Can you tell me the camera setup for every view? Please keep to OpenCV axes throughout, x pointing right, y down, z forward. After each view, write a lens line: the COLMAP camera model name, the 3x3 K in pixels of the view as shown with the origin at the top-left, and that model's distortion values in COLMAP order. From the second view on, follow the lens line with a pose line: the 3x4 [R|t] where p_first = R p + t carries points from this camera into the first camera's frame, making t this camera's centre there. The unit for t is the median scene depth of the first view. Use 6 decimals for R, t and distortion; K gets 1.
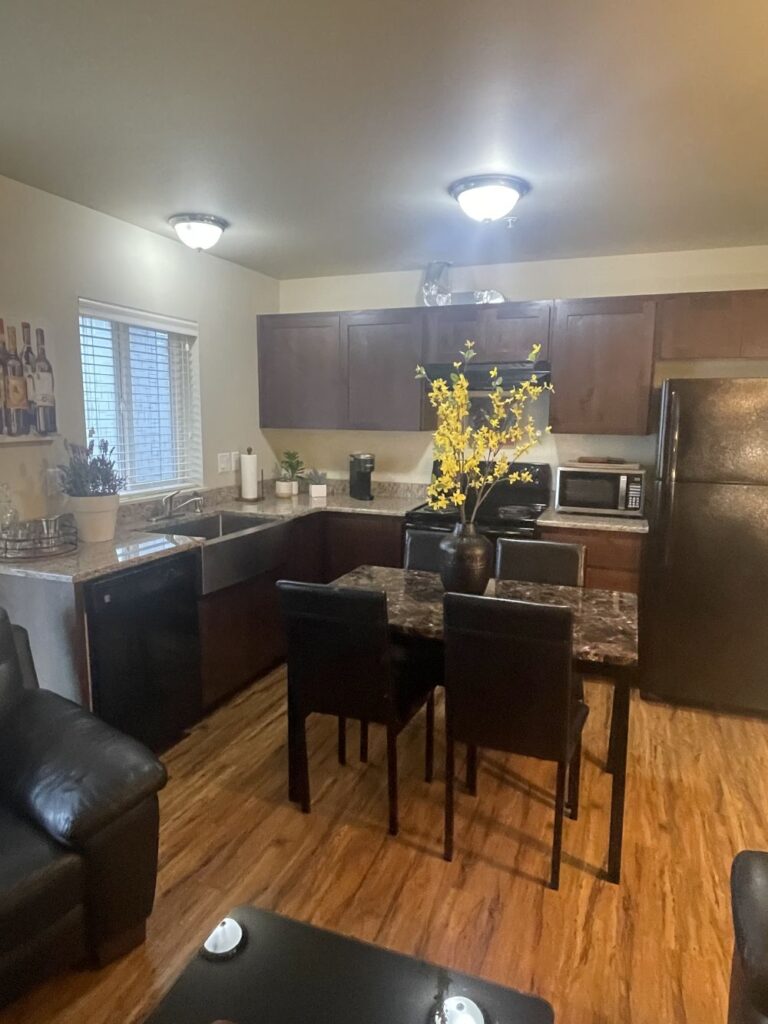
lens RADIAL K [[642.9, 0, 381.9], [0, 642.9, 511.4], [0, 0, 1]] dist [0.011075, -0.020743]
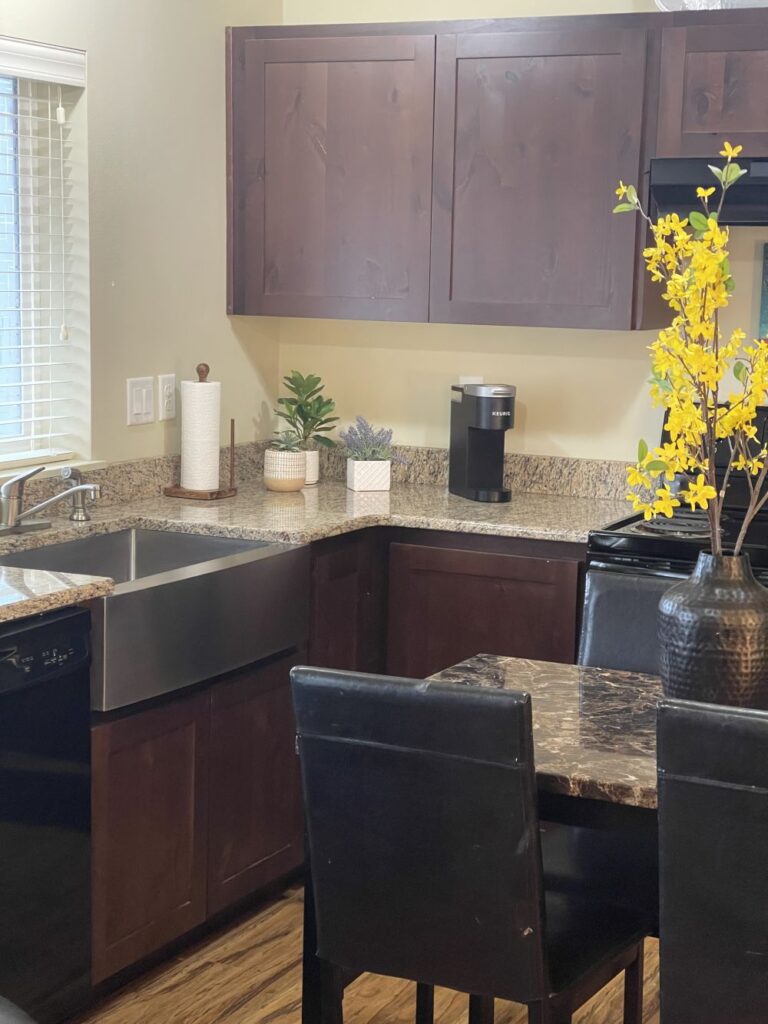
lens RADIAL K [[1900.6, 0, 387.7], [0, 1900.6, 513.5], [0, 0, 1]] dist [0.245481, 0.000000]
pose [[0.996706, 0.021995, -0.078062, 0.005918], [-0.023226, 0.999619, -0.014894, 0.013693], [0.077705, 0.016658, 0.996837, -0.262682]]
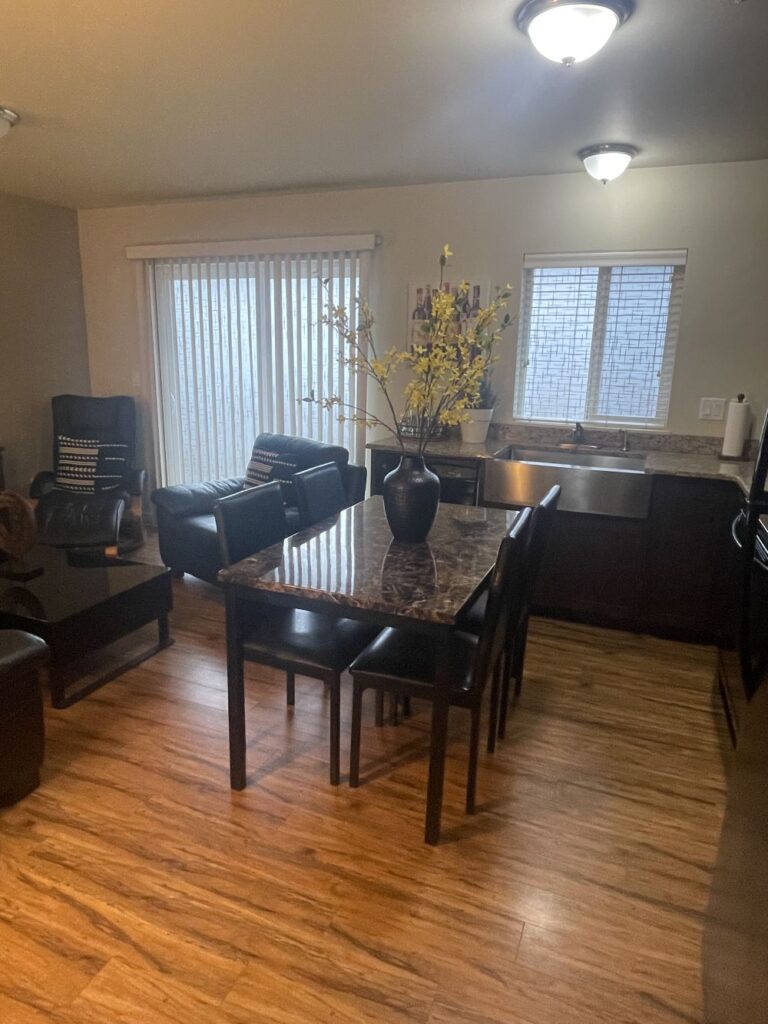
lens RADIAL K [[642.9, 0, 382.7], [0, 642.9, 508.0], [0, 0, 1]] dist [0.011075, -0.020743]
pose [[-0.023201, 0.230671, -0.972755, 0.928697], [-0.171796, 0.957623, 0.231180, -0.104931], [0.984859, 0.172479, 0.017410, 0.829954]]
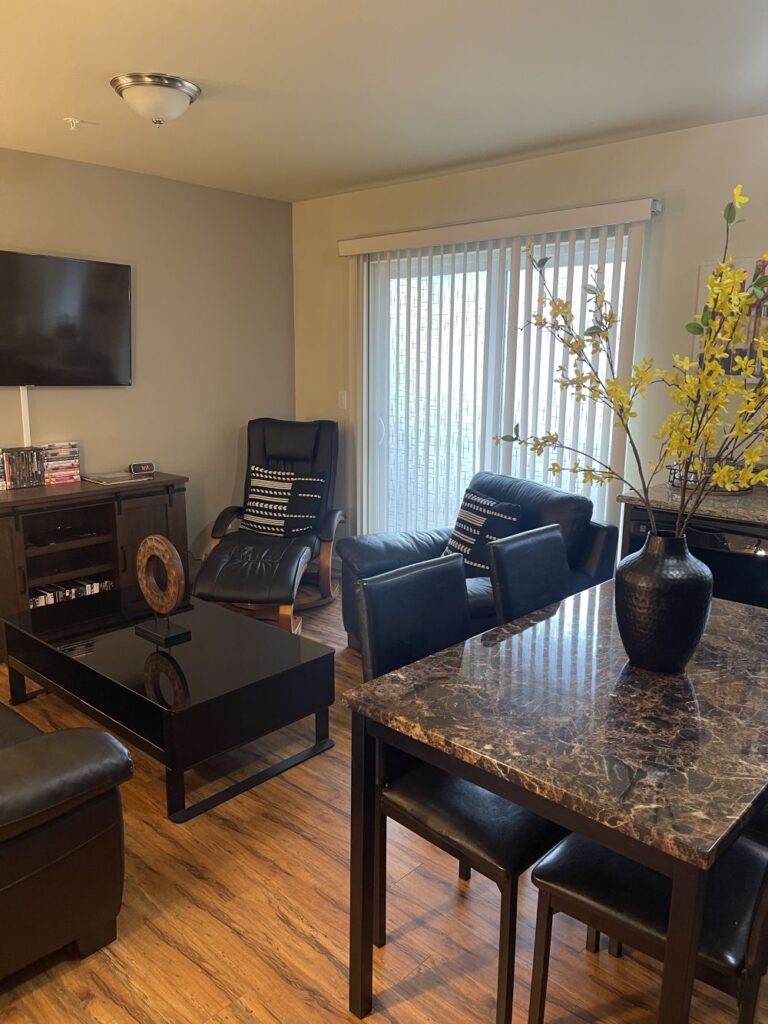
lens RADIAL K [[771.2, 0, 386.4], [0, 771.2, 514.6], [0, 0, 1]] dist [0.057115, -0.070838]
pose [[-0.372574, 0.175641, -0.911229, 0.754524], [-0.150077, 0.957596, 0.245941, -0.117174], [0.915787, 0.228386, -0.330416, 0.866498]]
